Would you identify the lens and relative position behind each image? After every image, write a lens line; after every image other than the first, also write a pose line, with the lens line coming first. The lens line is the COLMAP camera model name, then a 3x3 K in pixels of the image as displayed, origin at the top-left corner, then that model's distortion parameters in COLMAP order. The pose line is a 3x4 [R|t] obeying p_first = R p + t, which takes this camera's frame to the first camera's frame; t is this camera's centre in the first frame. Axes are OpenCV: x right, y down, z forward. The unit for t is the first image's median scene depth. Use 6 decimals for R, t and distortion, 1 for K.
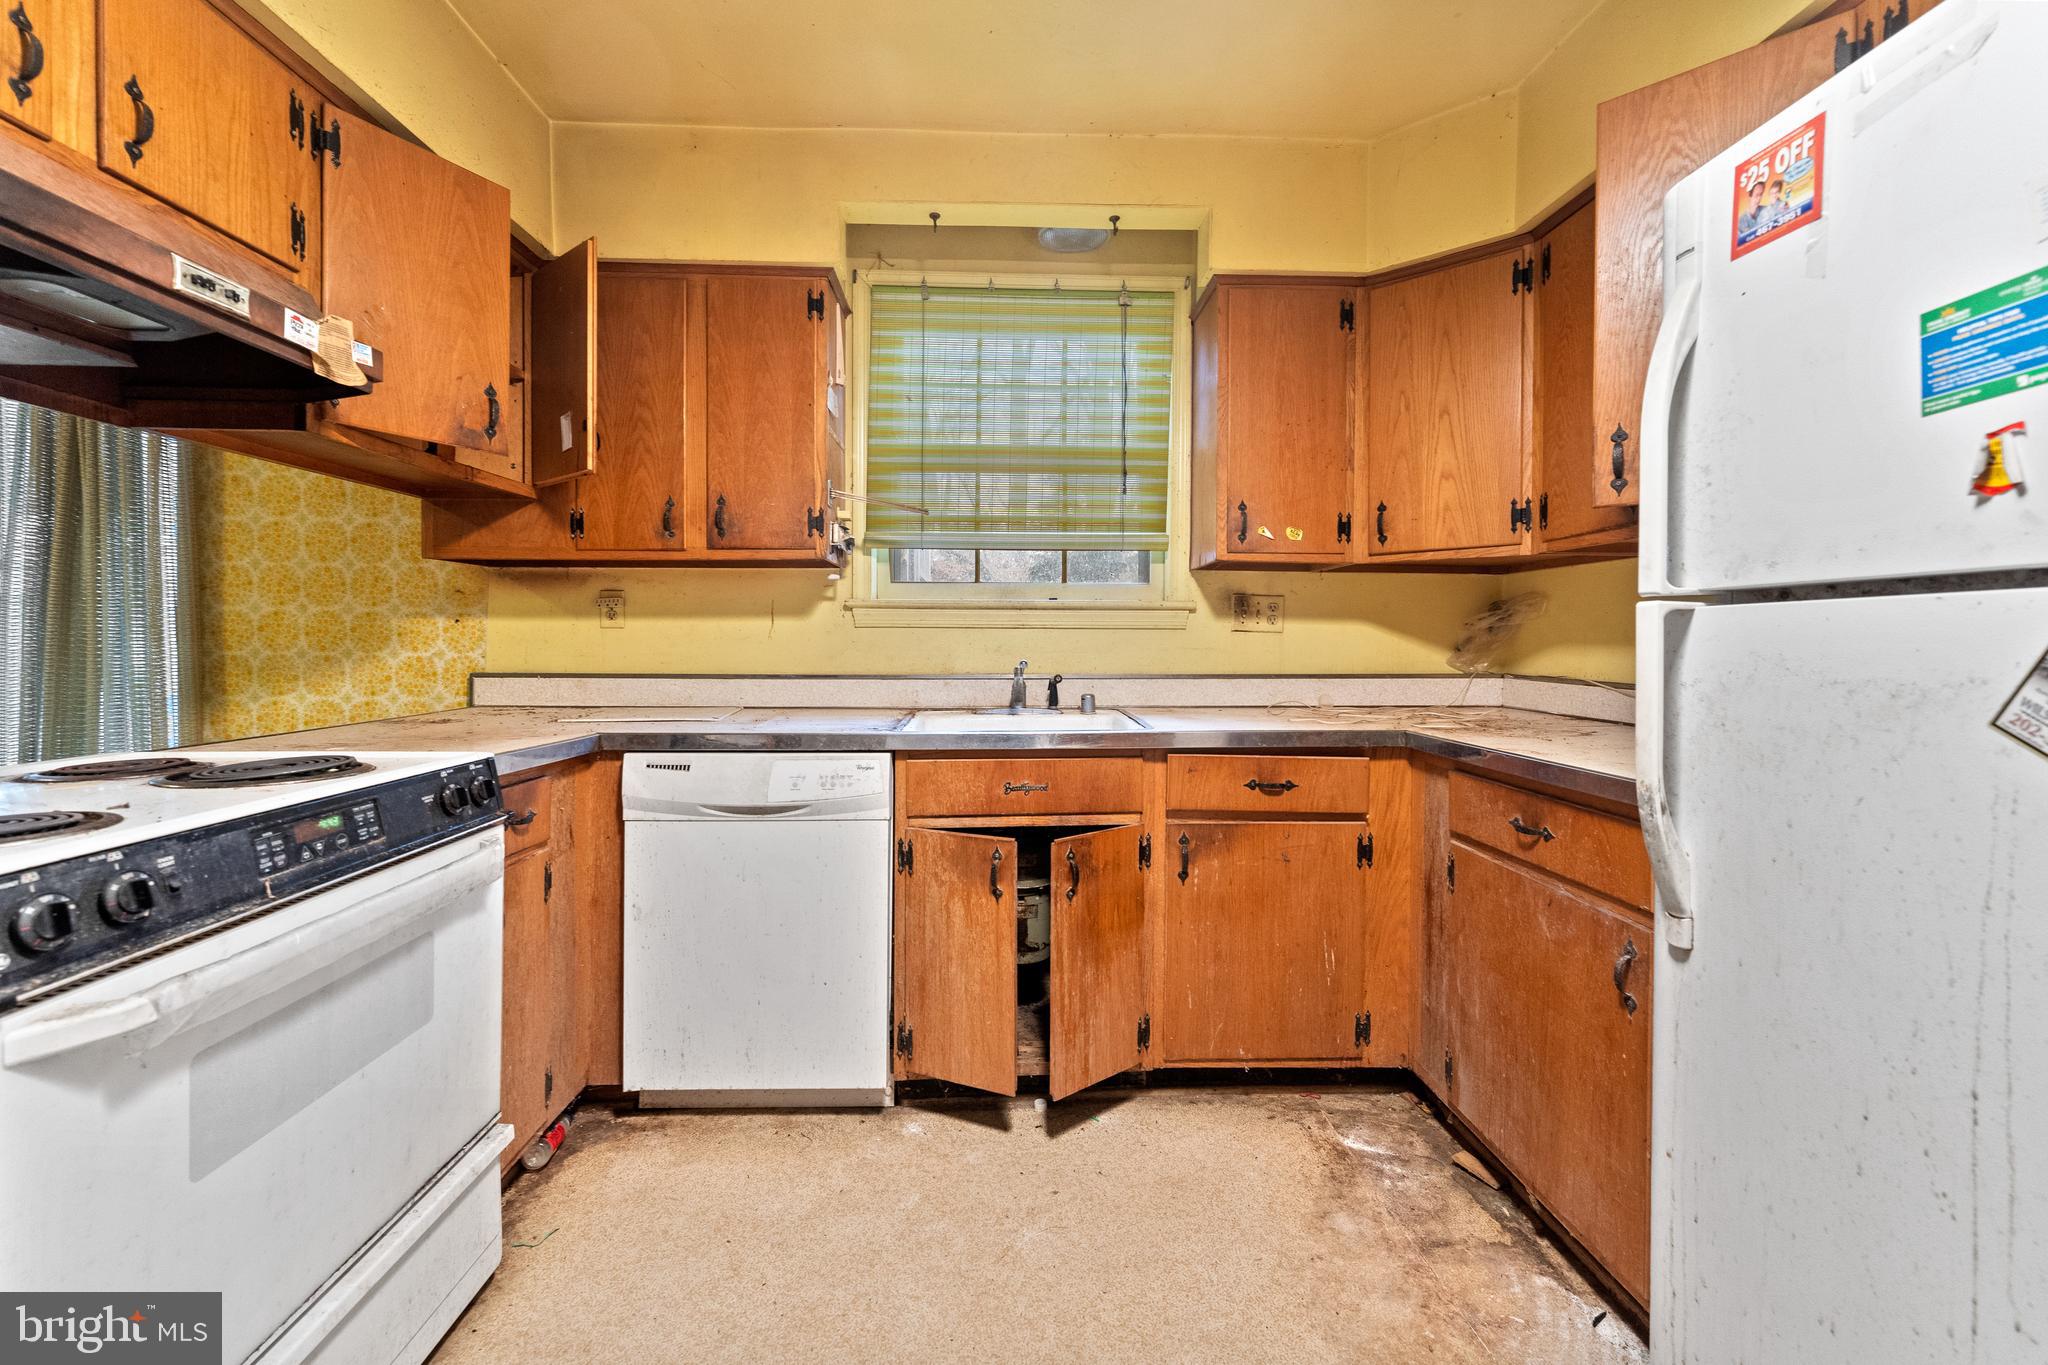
lens RADIAL K [[847.9, 0, 1002.5], [0, 847.9, 647.7], [0, 0, 1]] dist [-0.001071, -0.000008]
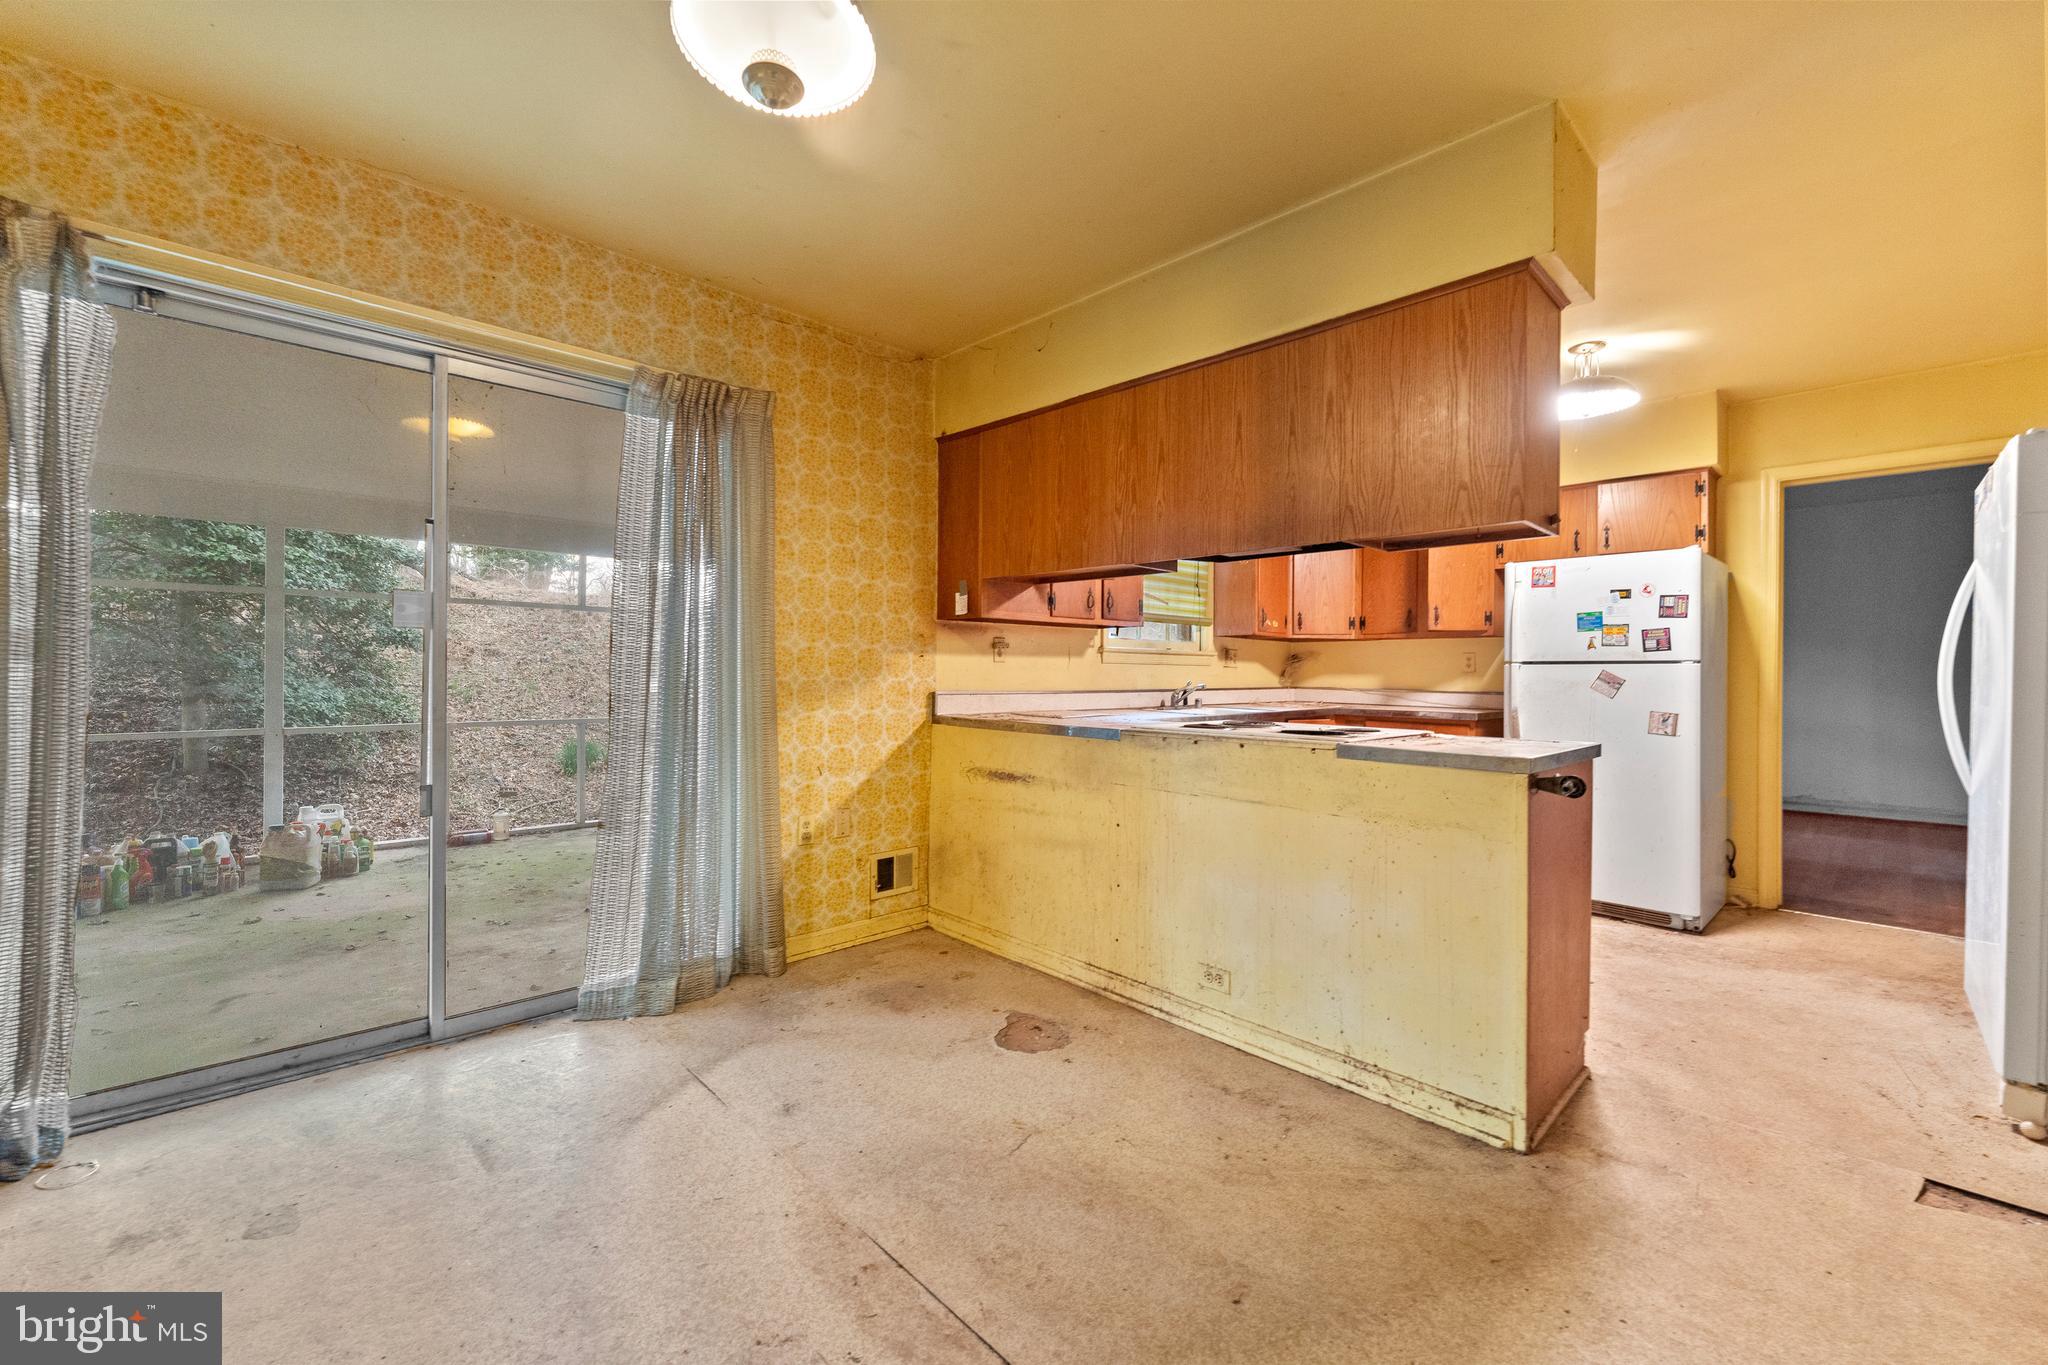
lens RADIAL K [[847.9, 0, 1005.3], [0, 847.9, 675.1], [0, 0, 1]] dist [-0.001071, -0.000008]
pose [[0.743470, 0.001640, 0.668767, -1.512731], [0.000751, 0.999994, -0.003288, 0.005631], [-0.668768, 0.002947, 0.743465, -0.168082]]
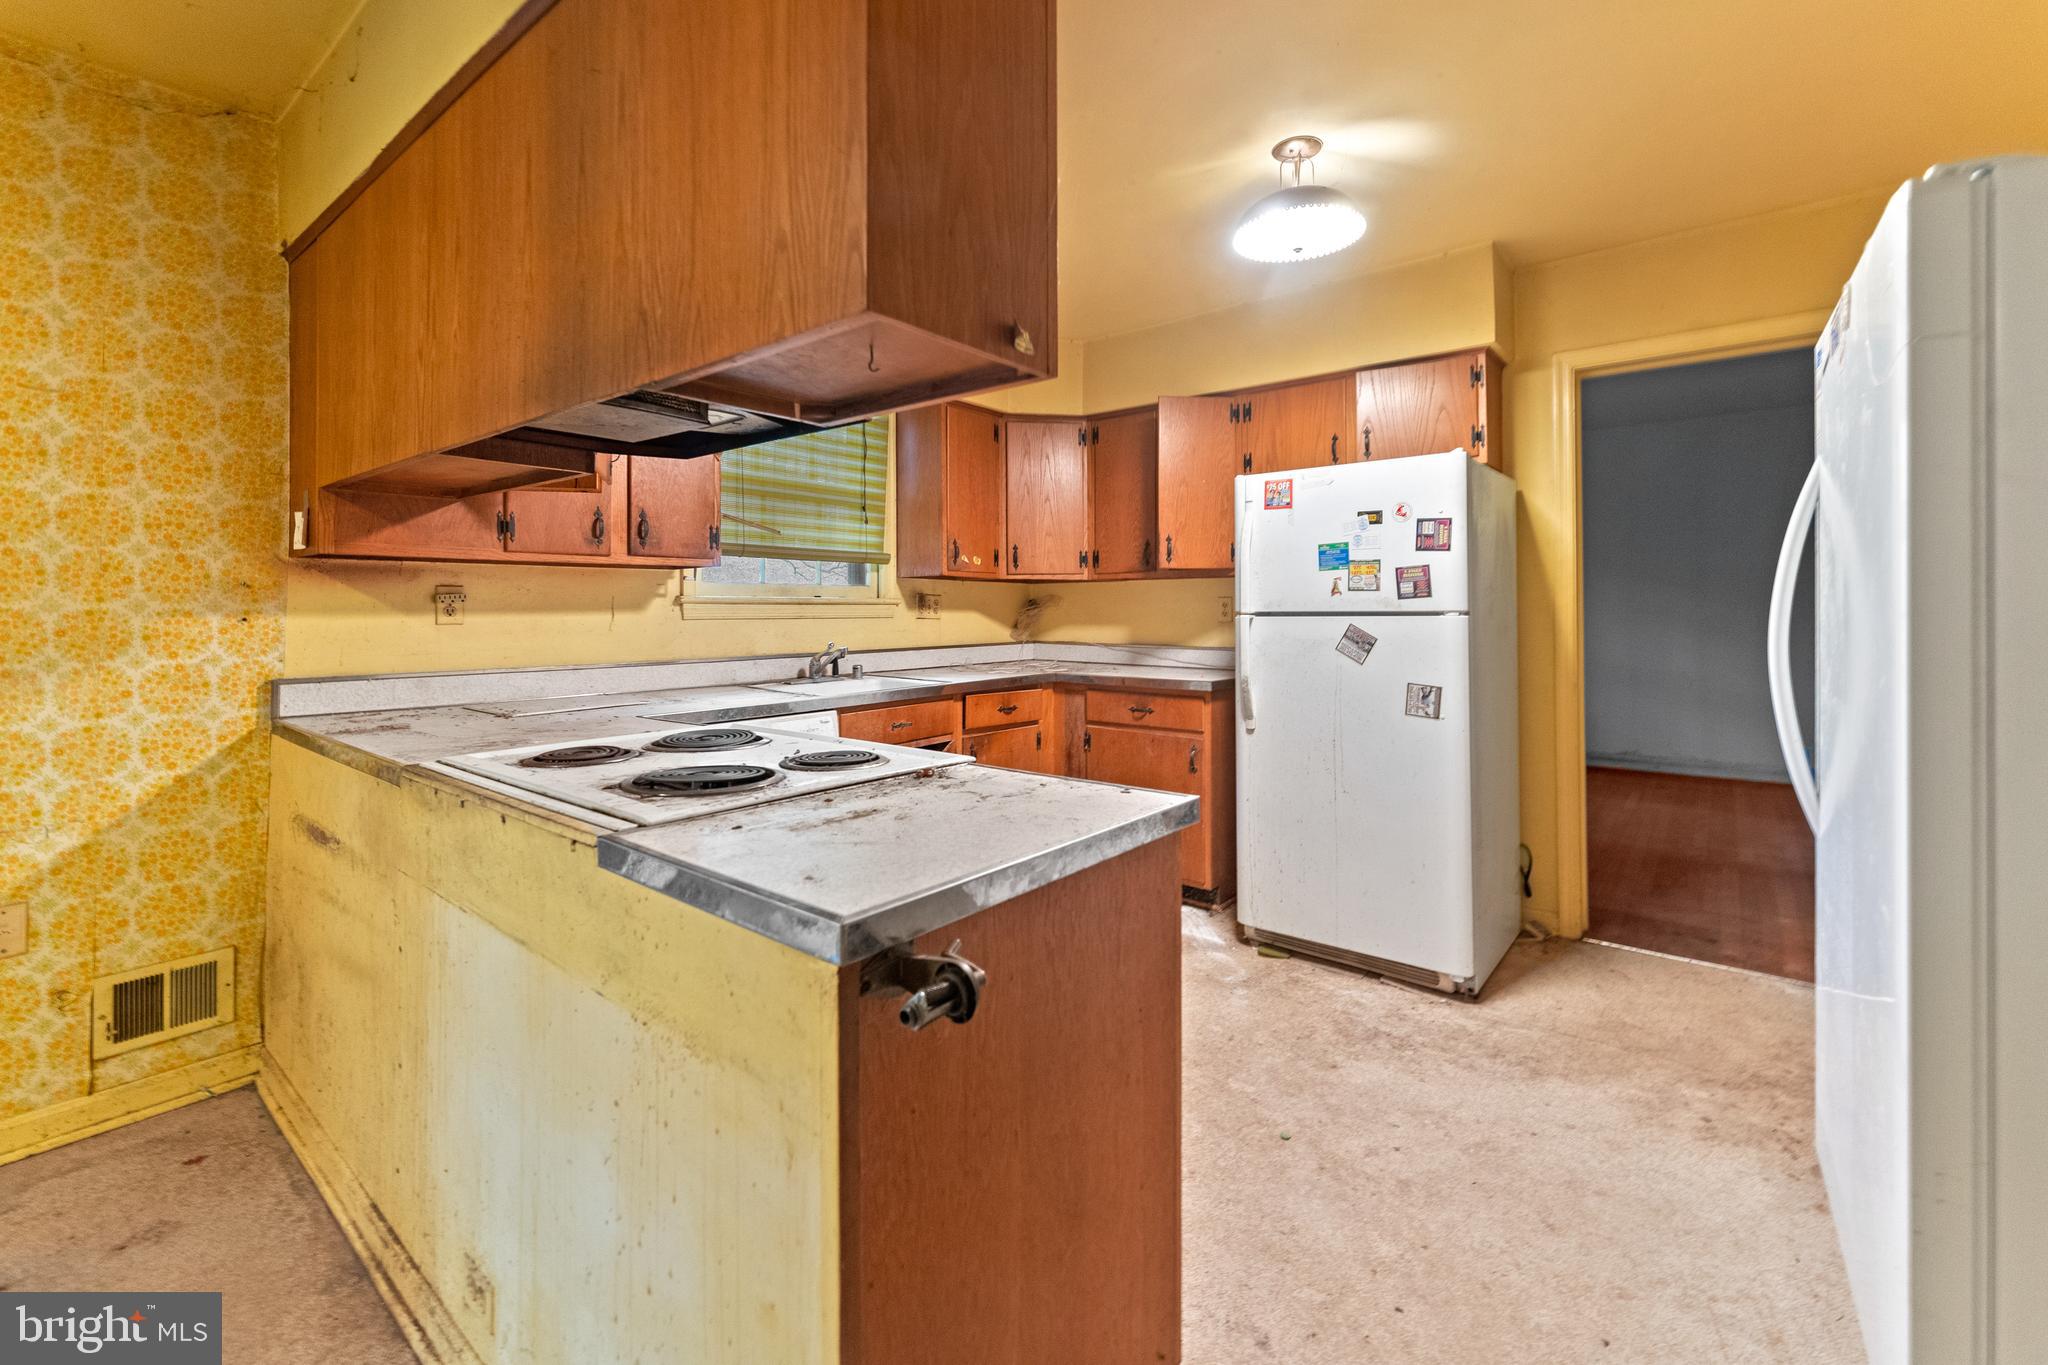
lens RADIAL K [[847.9, 0, 1044.7], [0, 847.9, 599.8], [0, 0, 1]] dist [-0.001071, -0.000008]
pose [[0.646445, 0.003054, 0.762955, -0.772116], [0.013115, 0.999800, -0.015114, -0.028274], [-0.762848, 0.019776, 0.646275, -0.157824]]
